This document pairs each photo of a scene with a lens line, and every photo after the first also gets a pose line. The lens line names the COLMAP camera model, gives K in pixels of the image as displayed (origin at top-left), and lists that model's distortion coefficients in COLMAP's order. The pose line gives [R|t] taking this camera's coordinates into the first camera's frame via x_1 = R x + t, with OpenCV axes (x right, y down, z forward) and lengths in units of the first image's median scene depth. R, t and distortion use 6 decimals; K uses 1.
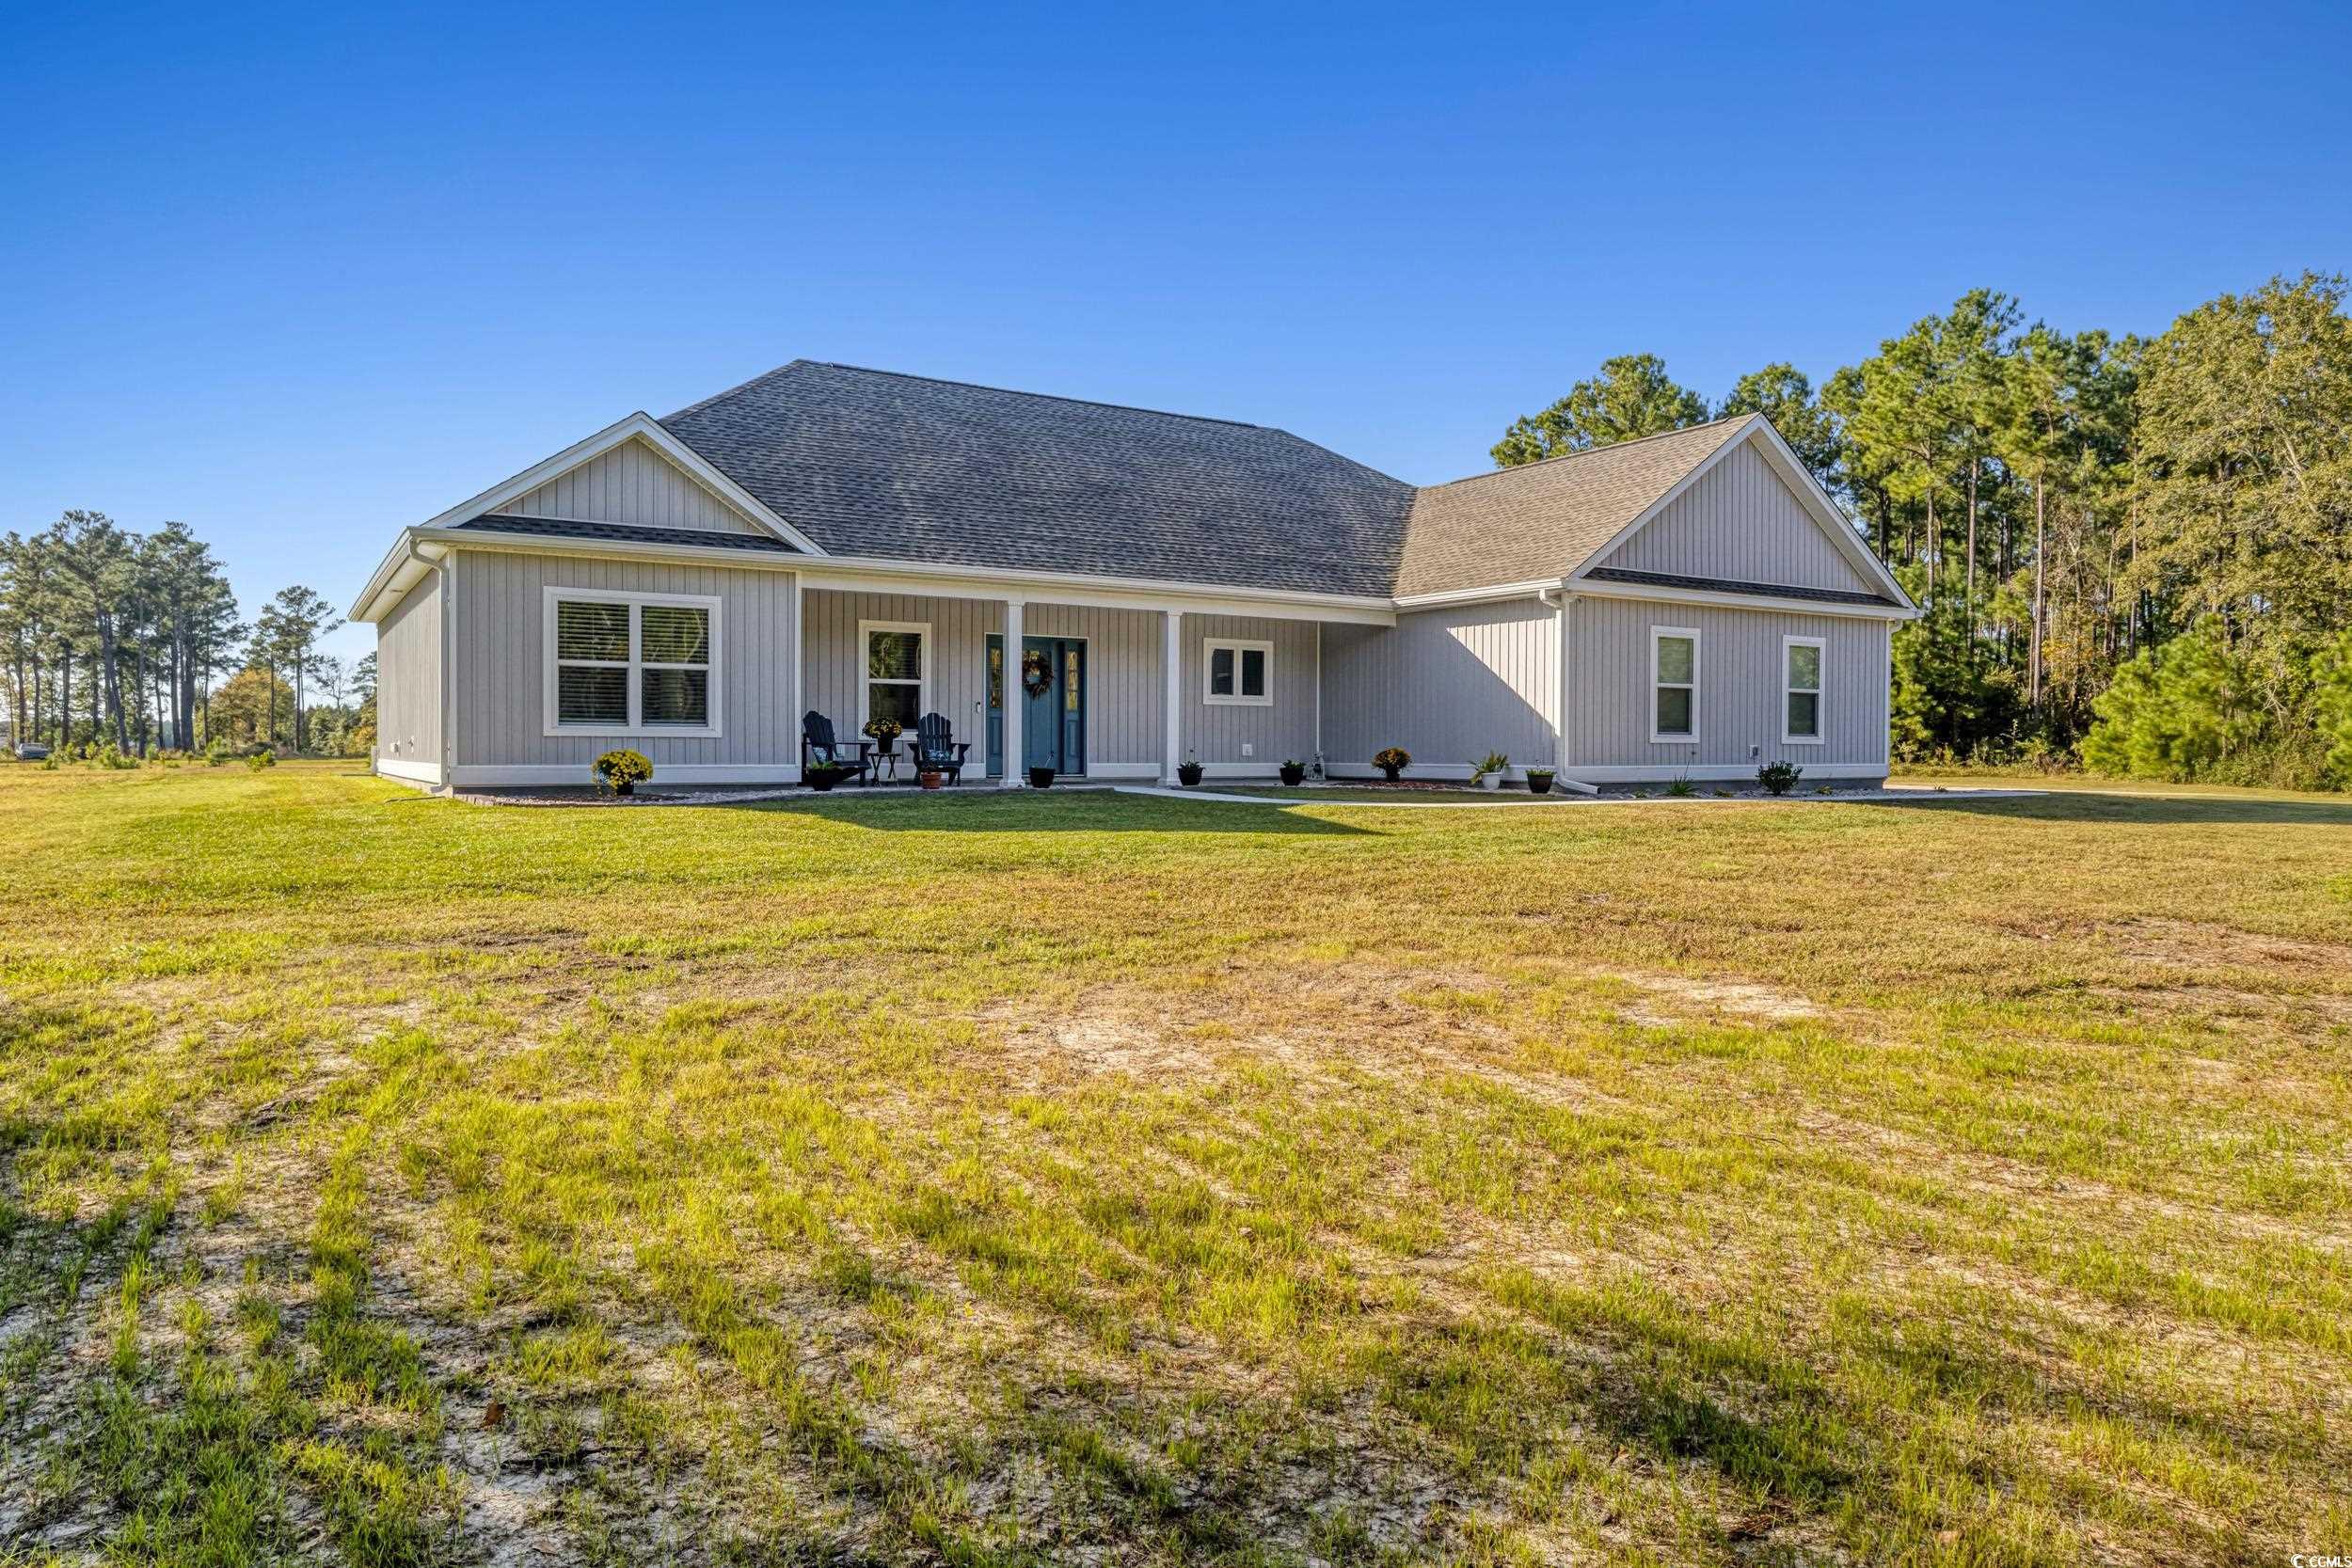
lens RADIAL K [[1455.1, 0, 1178.6], [0, 1455.1, 771.5], [0, 0, 1]] dist [0.002928, 0.001427]
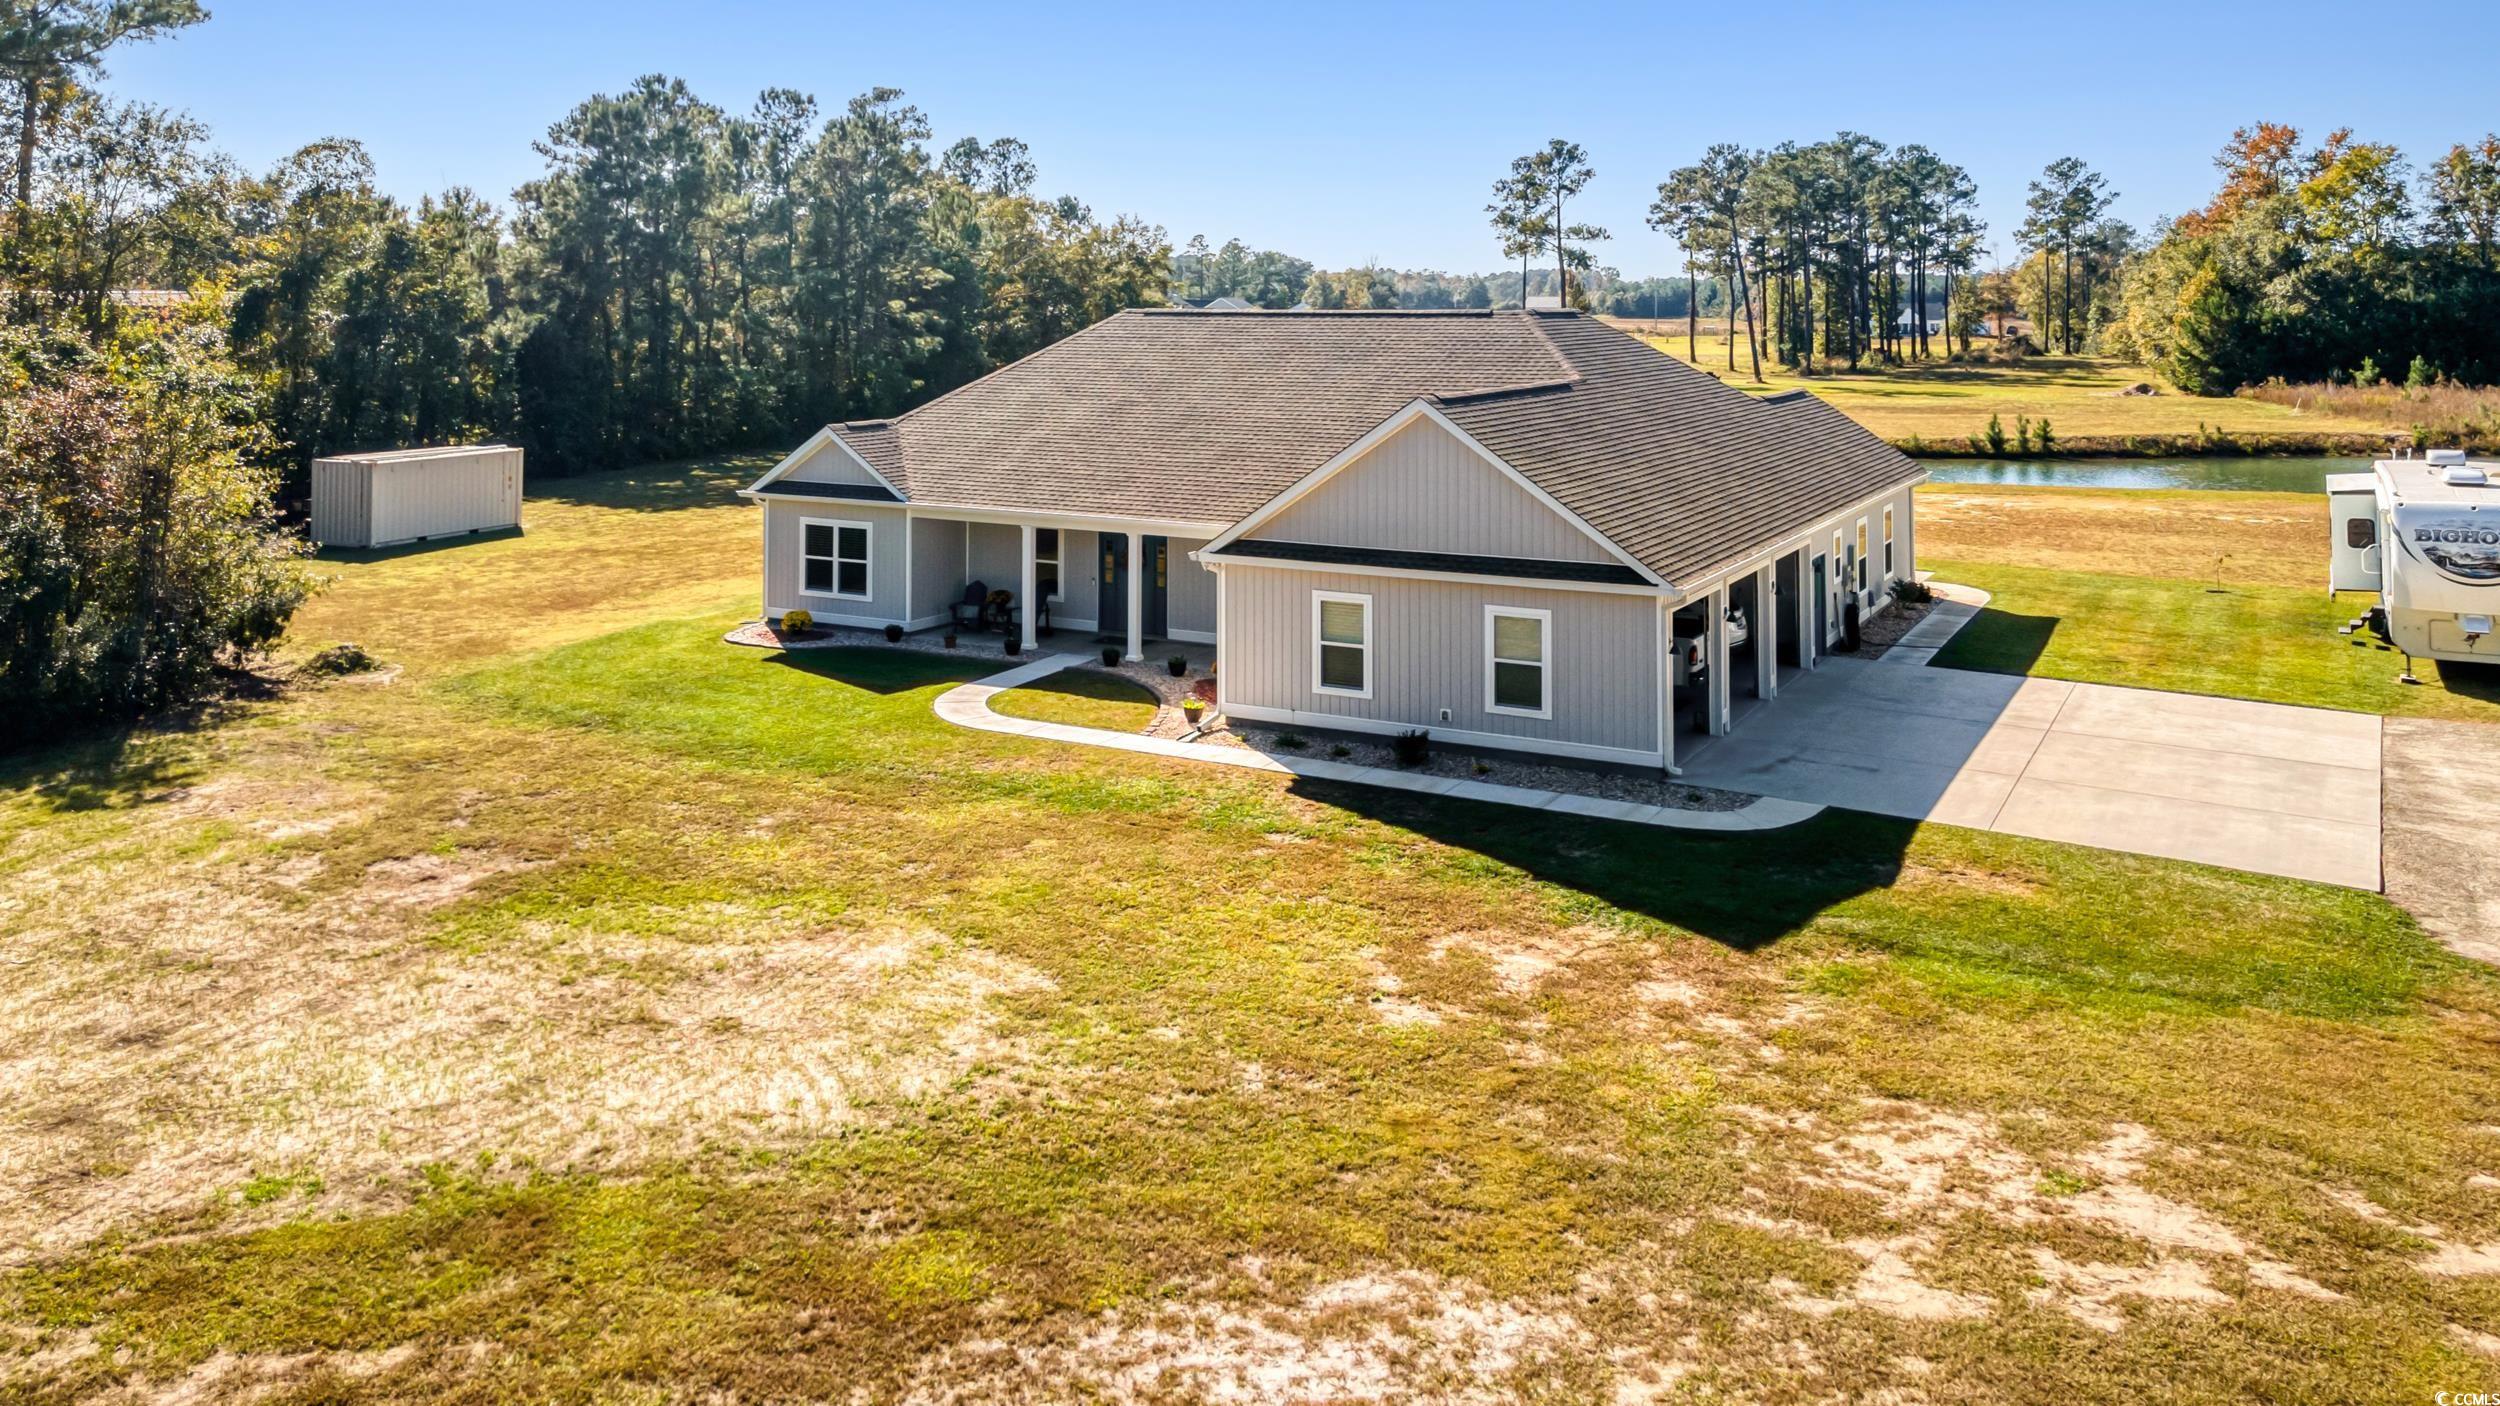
lens RADIAL K [[1869.8, 0, 1224.9], [0, 1869.8, 272.3], [0, 0, 1]] dist [0.008335, 0.003703]
pose [[0.480458, -0.015240, -0.876885, 1.571486], [-0.010291, 0.999682, -0.023013, -0.312567], [0.876957, 0.020081, 0.480148, 0.229865]]
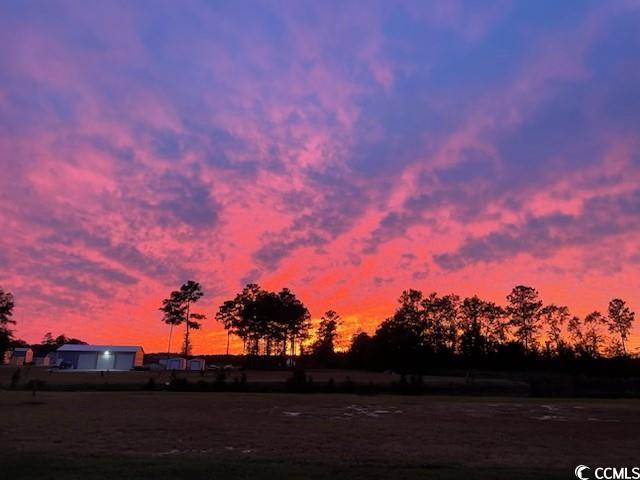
lens RADIAL K [[489.5, 0, 321.9], [0, 489.5, 235.2], [0, 0, 1]] dist [0.061043, -0.023459]
pose [[0.826178, -0.131082, -0.547949, -0.419457], [-0.022513, 0.964101, -0.264580, -0.078123], [0.562960, 0.230926, 0.793568, 1.584341]]
